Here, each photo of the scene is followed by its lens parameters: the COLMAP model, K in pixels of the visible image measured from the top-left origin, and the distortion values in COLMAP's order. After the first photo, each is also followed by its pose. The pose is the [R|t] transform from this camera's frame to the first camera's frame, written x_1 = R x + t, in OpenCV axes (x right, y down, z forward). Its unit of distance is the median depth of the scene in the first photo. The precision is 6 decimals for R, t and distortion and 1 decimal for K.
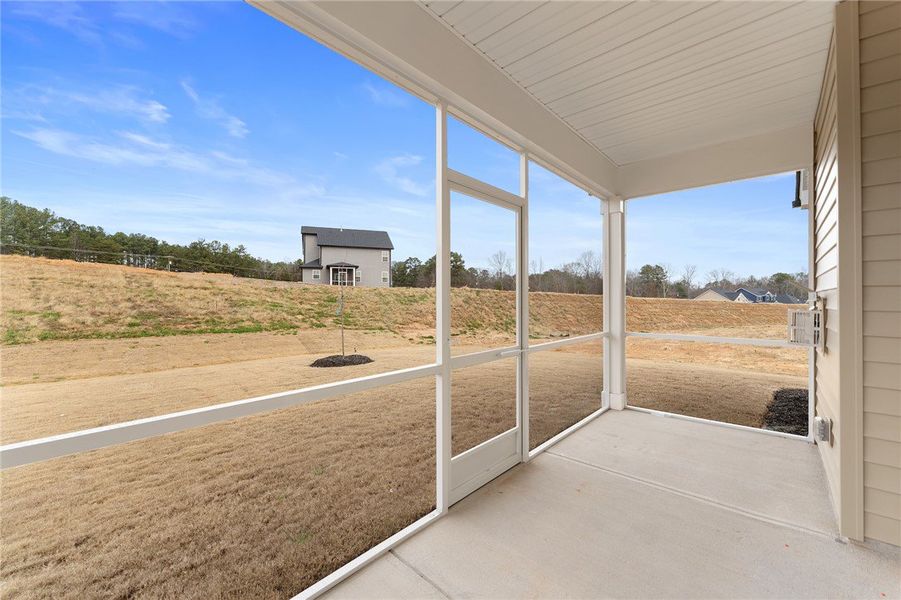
lens RADIAL K [[357.7, 0, 450.5], [0, 357.7, 300.0], [0, 0, 1]] dist [0.000600, -0.000001]
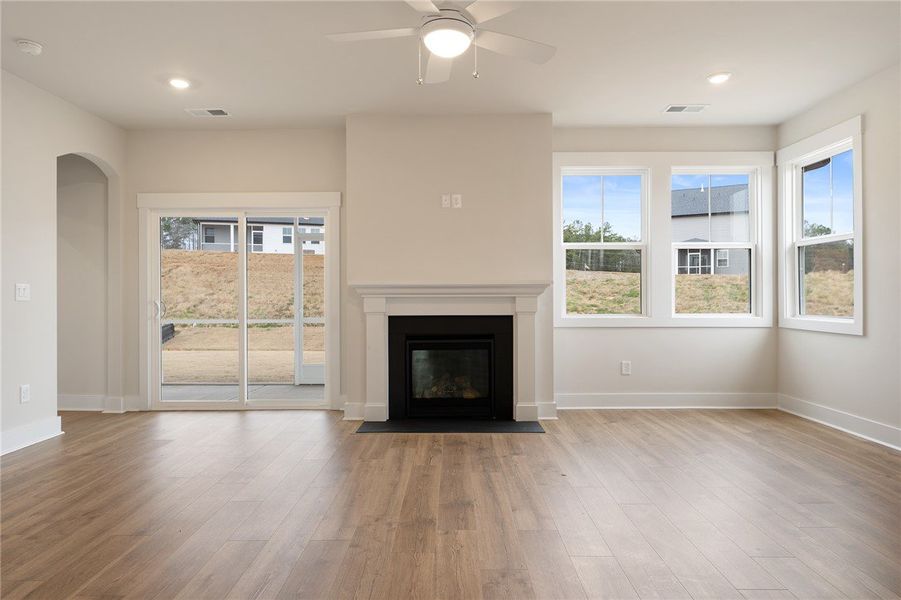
lens RADIAL K [[537.1, 0, 450.3], [0, 537.1, 294.4], [0, 0, 1]] dist [-0.005196, -0.000937]
pose [[0.665734, -0.003167, -0.746182, 0.395153], [0.002116, 0.999995, -0.002356, 0.004778], [0.746186, -0.000011, 0.665737, -0.062378]]
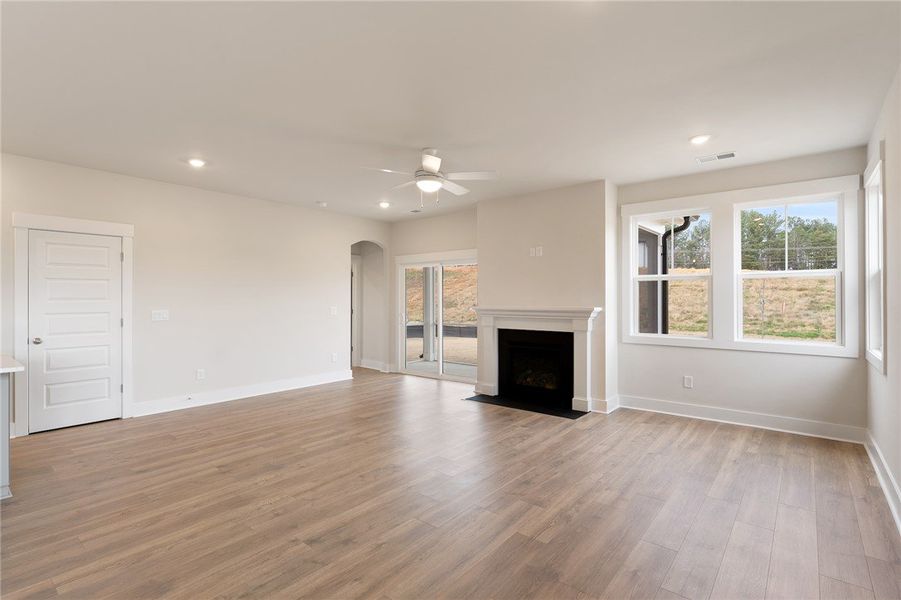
lens RADIAL K [[430.7, 0, 450.5], [0, 430.7, 300.0], [0, 0, 1]] dist [-0.004371, -0.000487]
pose [[0.046381, 0.003217, -0.998919, 0.509641], [-0.001238, 0.999994, 0.003163, -0.008732], [0.998923, 0.001090, 0.046385, 0.044618]]
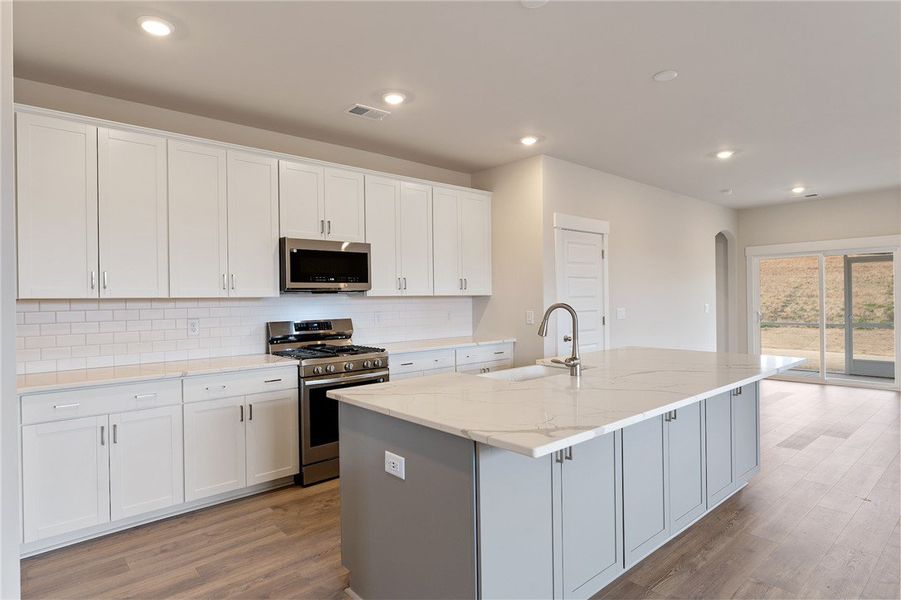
lens RADIAL K [[502.8, 0, 451.4], [0, 502.8, 296.8], [0, 0, 1]] dist [-0.002009, -0.000767]
pose [[-0.106440, -0.001739, -0.994318, 0.552880], [0.013230, 0.999907, -0.003165, -0.008631], [0.994231, -0.013491, -0.106407, -0.219387]]
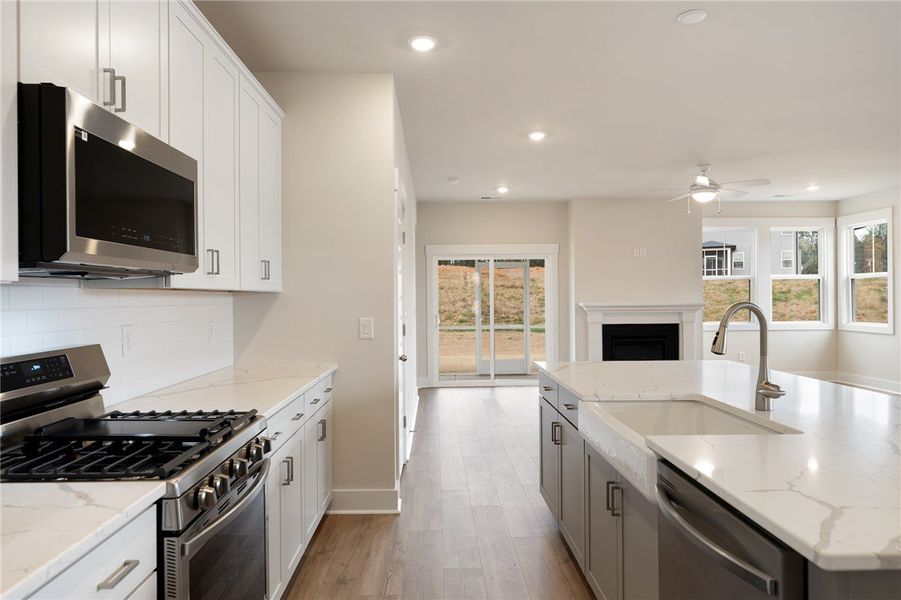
lens RADIAL K [[592.3, 0, 448.6], [0, 592.3, 295.2], [0, 0, 1]] dist [-0.000329, -0.000214]
pose [[0.689511, -0.008011, -0.724231, 0.434240], [0.007297, 0.999965, -0.004114, -0.007788], [0.724238, -0.002449, 0.689546, -0.331499]]
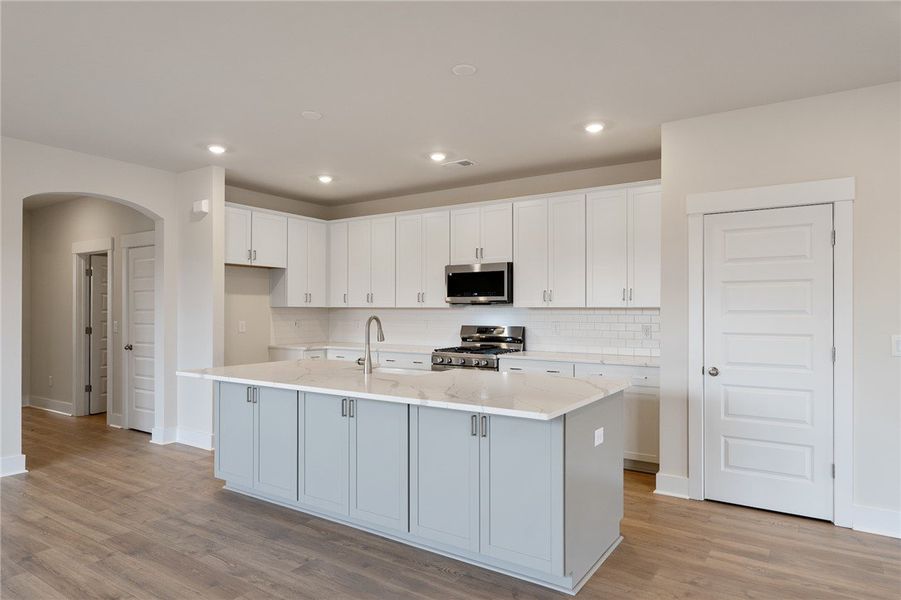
lens RADIAL K [[554.8, 0, 446.5], [0, 554.8, 306.7], [0, 0, 1]] dist [0.000460, -0.000007]
pose [[-0.990273, -0.002879, -0.139110, 0.389763], [-0.002257, 0.999987, -0.004624, -0.009075], [0.139122, -0.004265, -0.990266, 0.026456]]
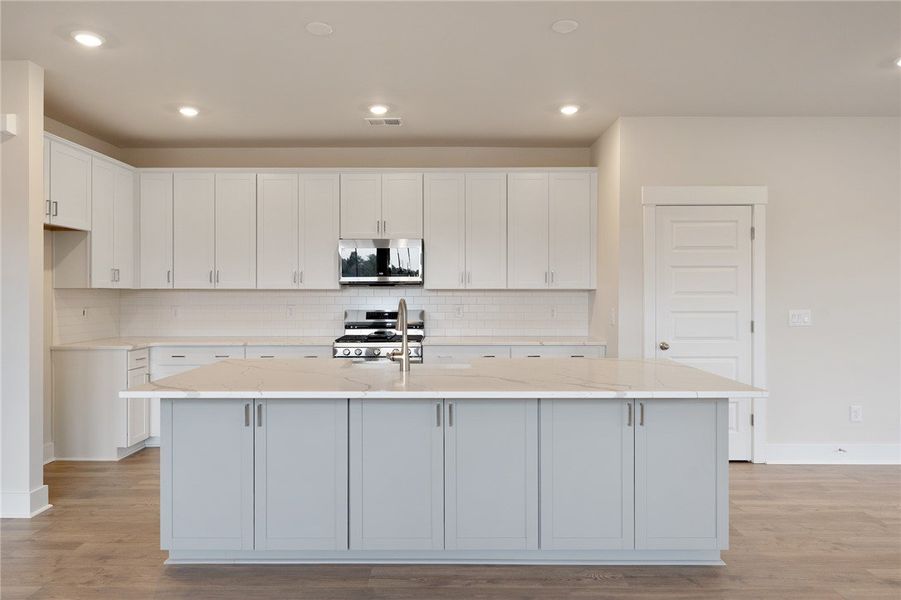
lens RADIAL K [[592.3, 0, 448.6], [0, 592.3, 295.2], [0, 0, 1]] dist [-0.000329, -0.000214]
pose [[-0.743636, 0.003605, -0.668575, 0.505751], [-0.000465, 0.999982, 0.005909, -0.008860], [0.668585, 0.004704, -0.743621, -0.047218]]
